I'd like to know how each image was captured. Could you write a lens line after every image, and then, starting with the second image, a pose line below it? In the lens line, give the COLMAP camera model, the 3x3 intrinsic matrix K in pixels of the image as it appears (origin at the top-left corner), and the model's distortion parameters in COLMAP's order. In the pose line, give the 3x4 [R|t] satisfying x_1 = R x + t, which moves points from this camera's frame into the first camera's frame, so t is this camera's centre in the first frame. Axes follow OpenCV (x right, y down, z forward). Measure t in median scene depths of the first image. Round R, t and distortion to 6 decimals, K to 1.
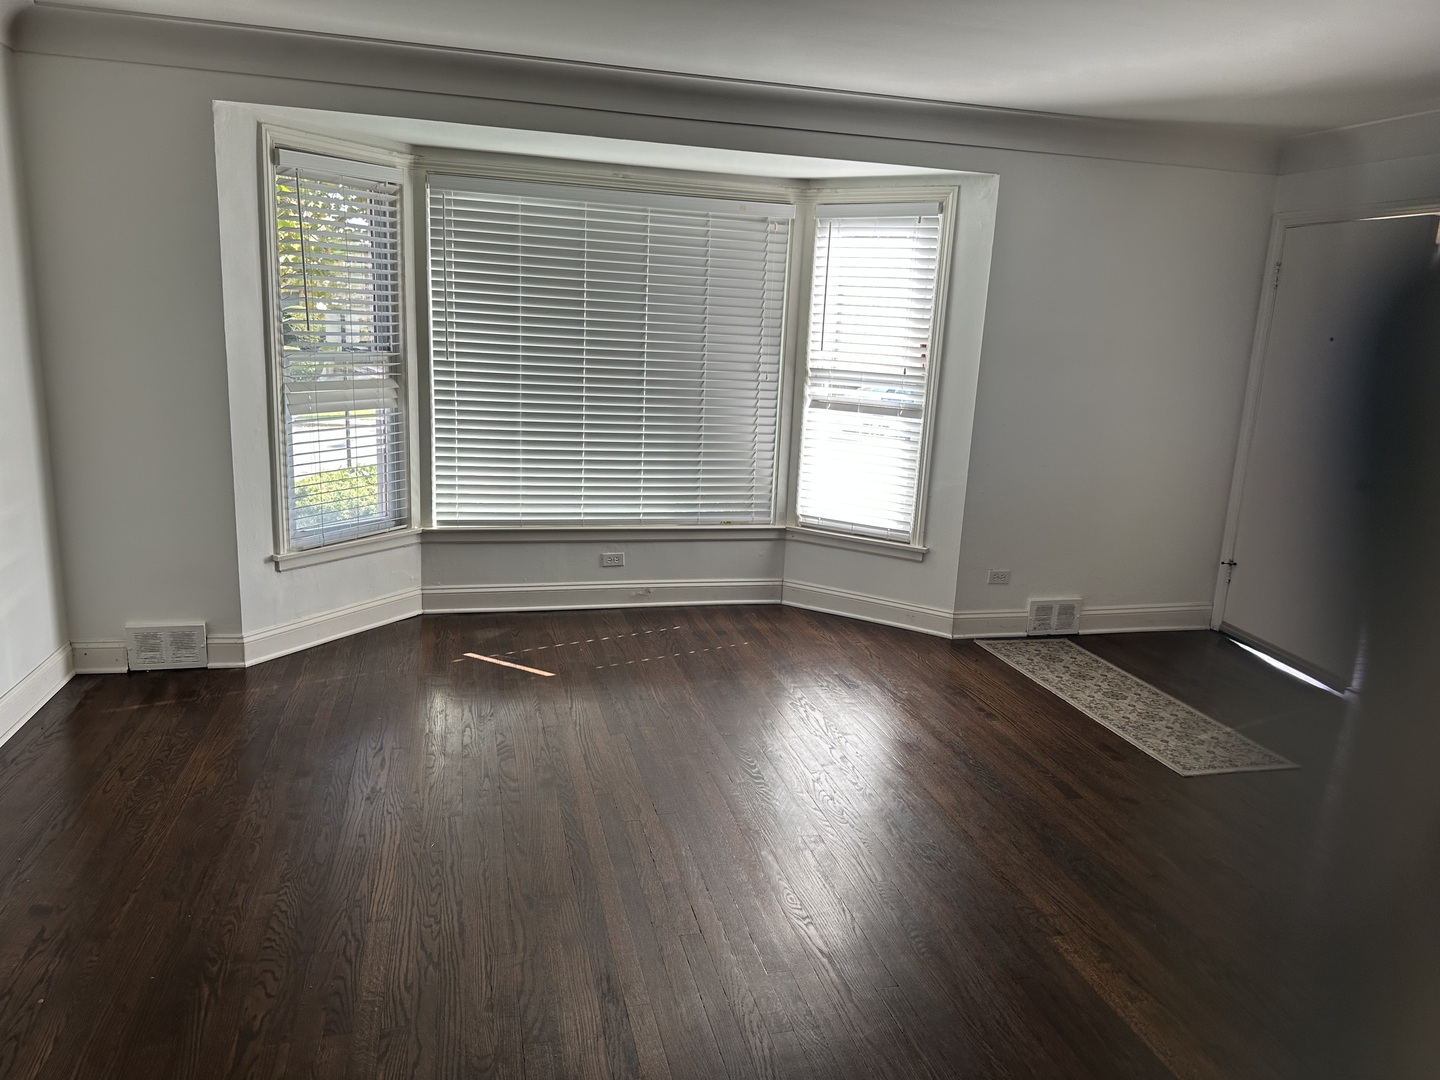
lens RADIAL K [[1008.7, 0, 719.3], [0, 1008.7, 545.1], [0, 0, 1]] dist [0.150237, -0.248674]
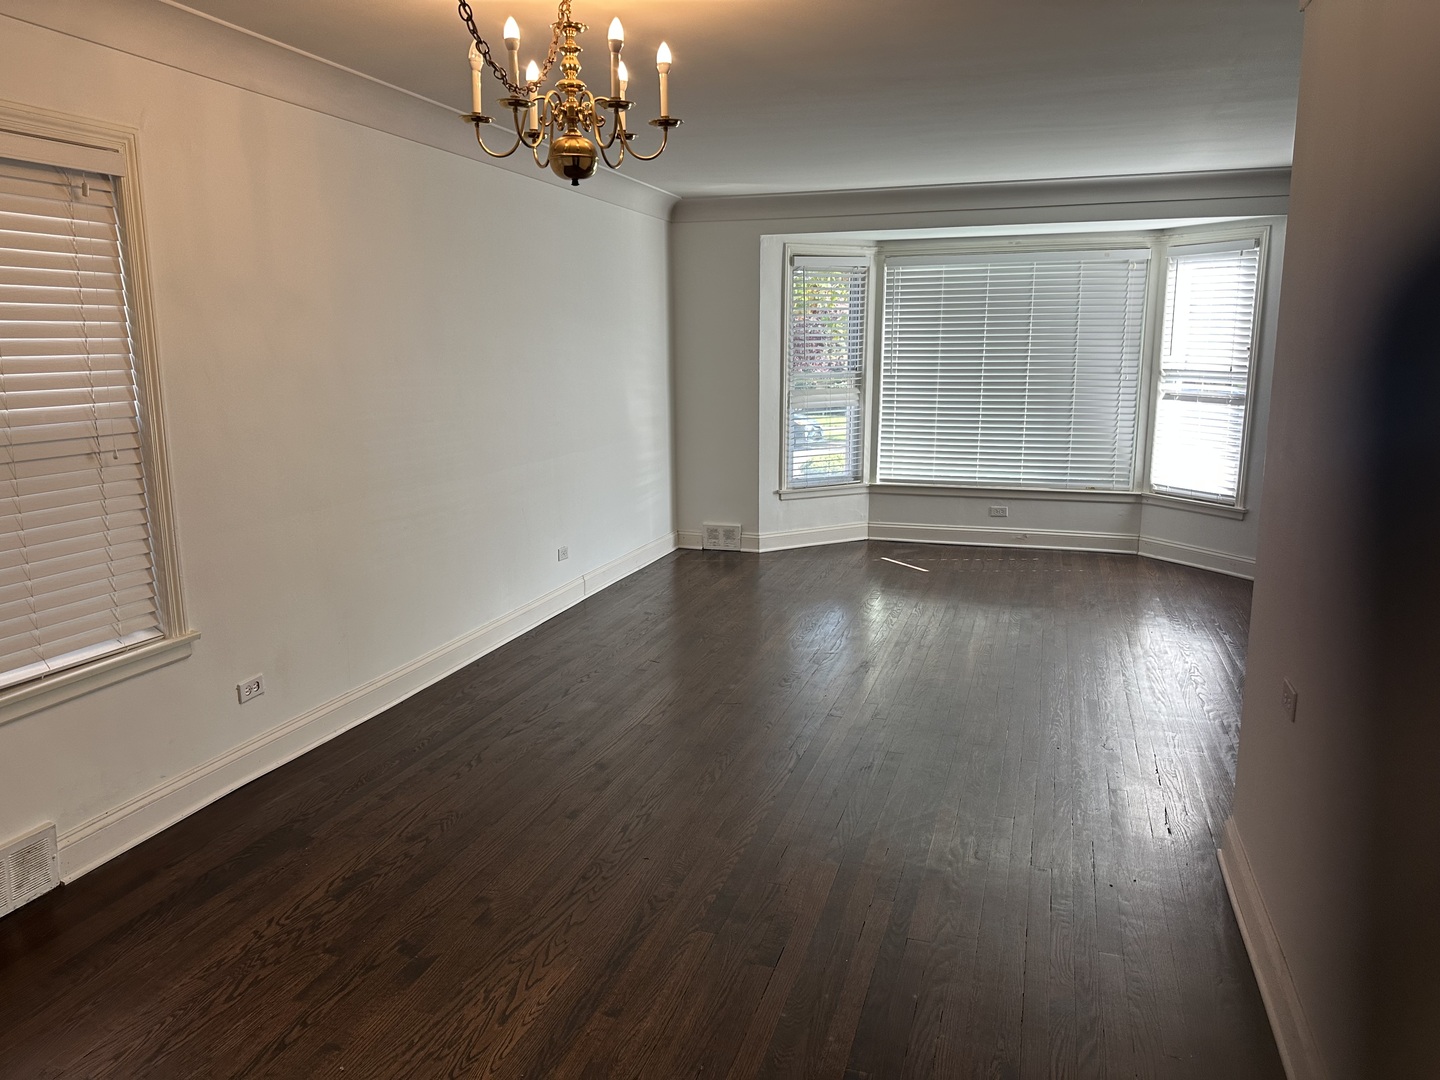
lens RADIAL K [[1008.7, 0, 719.3], [0, 1008.7, 545.1], [0, 0, 1]] dist [0.150237, -0.248674]
pose [[0.846632, 0.056336, -0.529189, 0.336111], [-0.071312, 0.997423, -0.007906, 0.105959], [0.527380, 0.044431, 0.848467, -0.427104]]
